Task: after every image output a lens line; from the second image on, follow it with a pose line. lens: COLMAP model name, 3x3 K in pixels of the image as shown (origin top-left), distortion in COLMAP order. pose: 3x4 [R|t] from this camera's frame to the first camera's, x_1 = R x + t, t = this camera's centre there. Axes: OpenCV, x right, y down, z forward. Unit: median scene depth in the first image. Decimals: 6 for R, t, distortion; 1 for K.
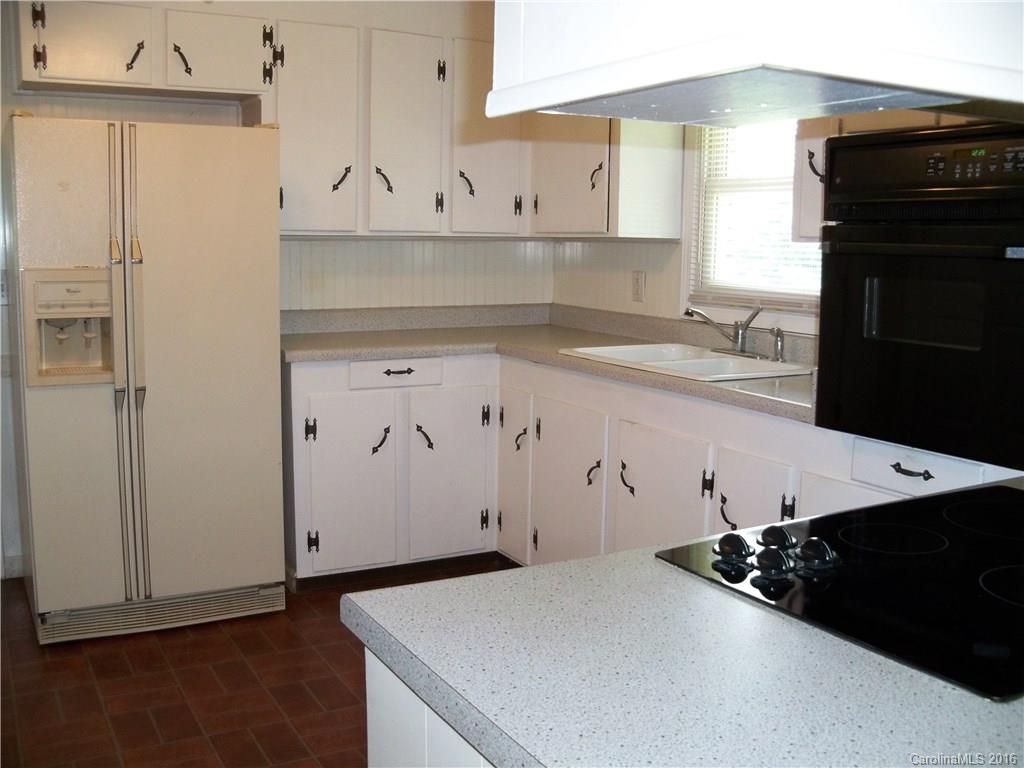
lens RADIAL K [[1019.9, 0, 512.4], [0, 1019.9, 383.2], [0, 0, 1]] dist [-0.138474, 0.000000]
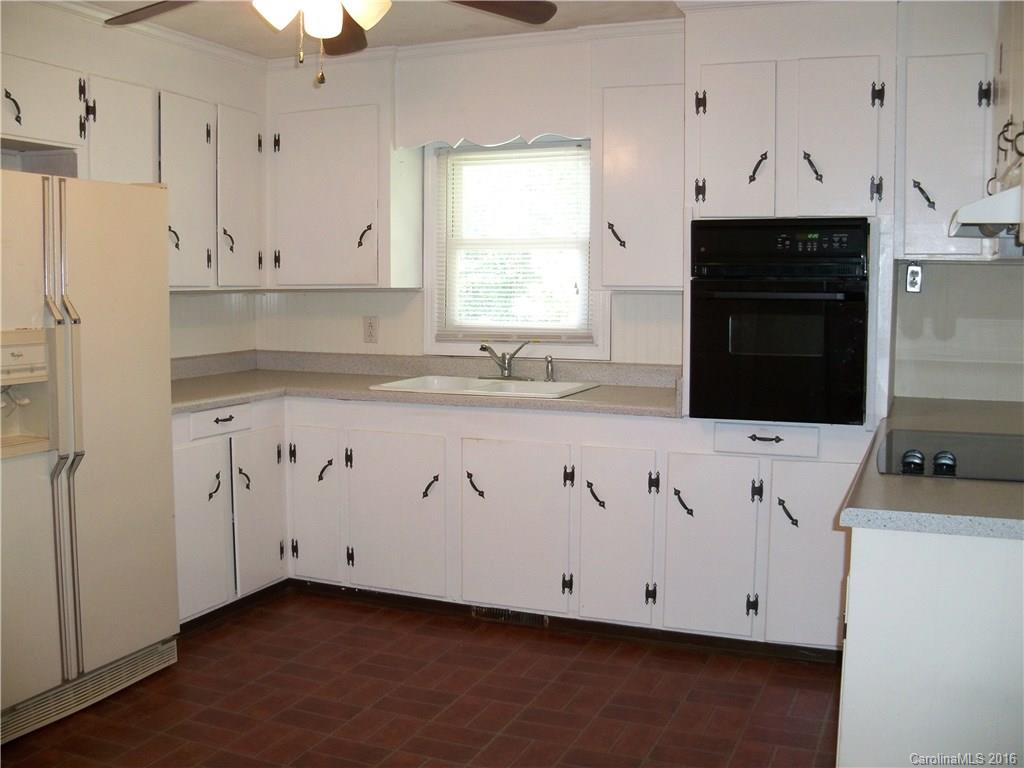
lens RADIAL K [[1019.9, 0, 509.5], [0, 1019.9, 386.4], [0, 0, 1]] dist [-0.138474, 0.000000]
pose [[0.791998, -0.072074, 0.606255, -0.545616], [0.093682, 0.995594, -0.004023, -0.014395], [-0.603294, 0.059981, 0.795260, -0.007877]]
